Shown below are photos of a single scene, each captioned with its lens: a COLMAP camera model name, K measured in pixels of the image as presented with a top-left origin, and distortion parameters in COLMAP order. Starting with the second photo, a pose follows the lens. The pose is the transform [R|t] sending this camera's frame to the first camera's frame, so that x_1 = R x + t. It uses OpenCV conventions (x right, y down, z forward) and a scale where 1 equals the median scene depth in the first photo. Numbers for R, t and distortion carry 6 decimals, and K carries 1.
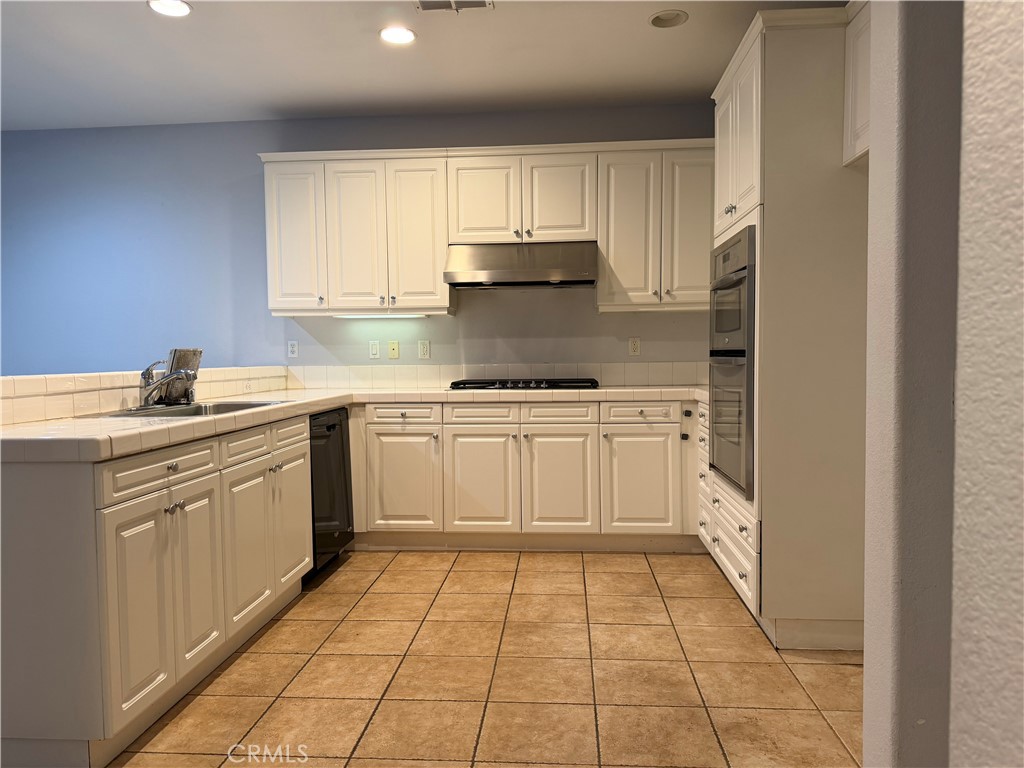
lens RADIAL K [[710.5, 0, 512.0], [0, 710.5, 384.0], [0, 0, 1]] dist [0.167634, -0.363277]
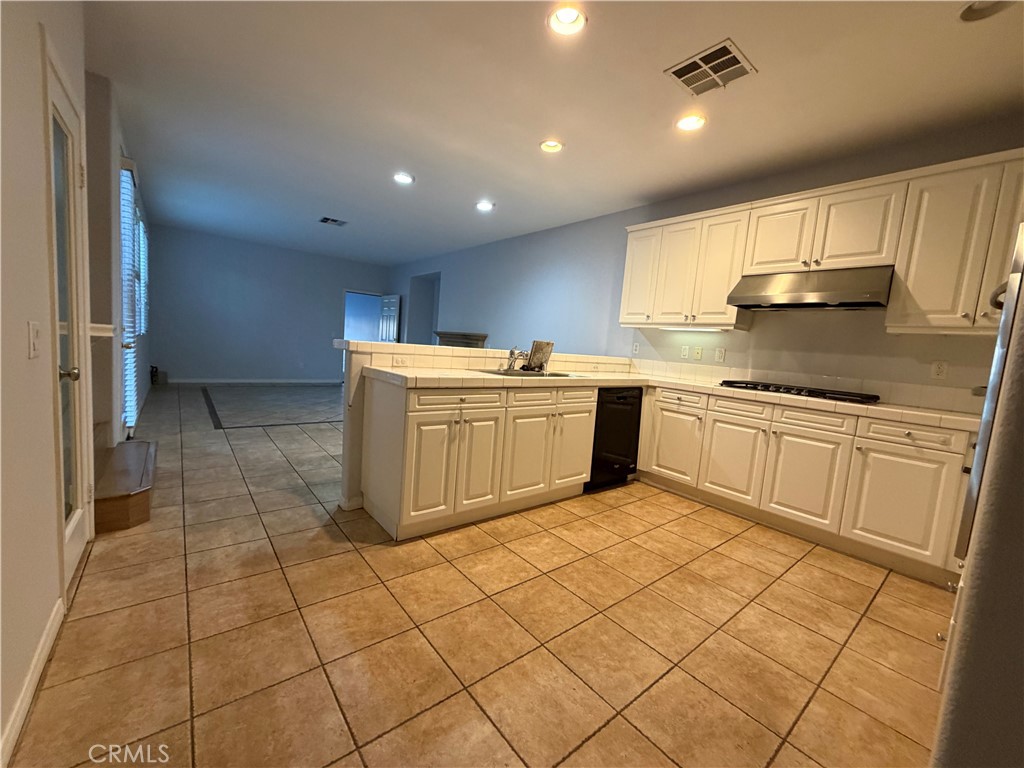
lens RADIAL K [[406.9, 0, 511.4], [0, 406.9, 381.9], [0, 0, 1]] dist [-0.001231, -0.000186]
pose [[0.684601, 0.132385, -0.716796, 0.197371], [-0.113820, 0.990722, 0.074269, -0.011839], [0.719977, 0.030741, 0.693317, 0.204668]]
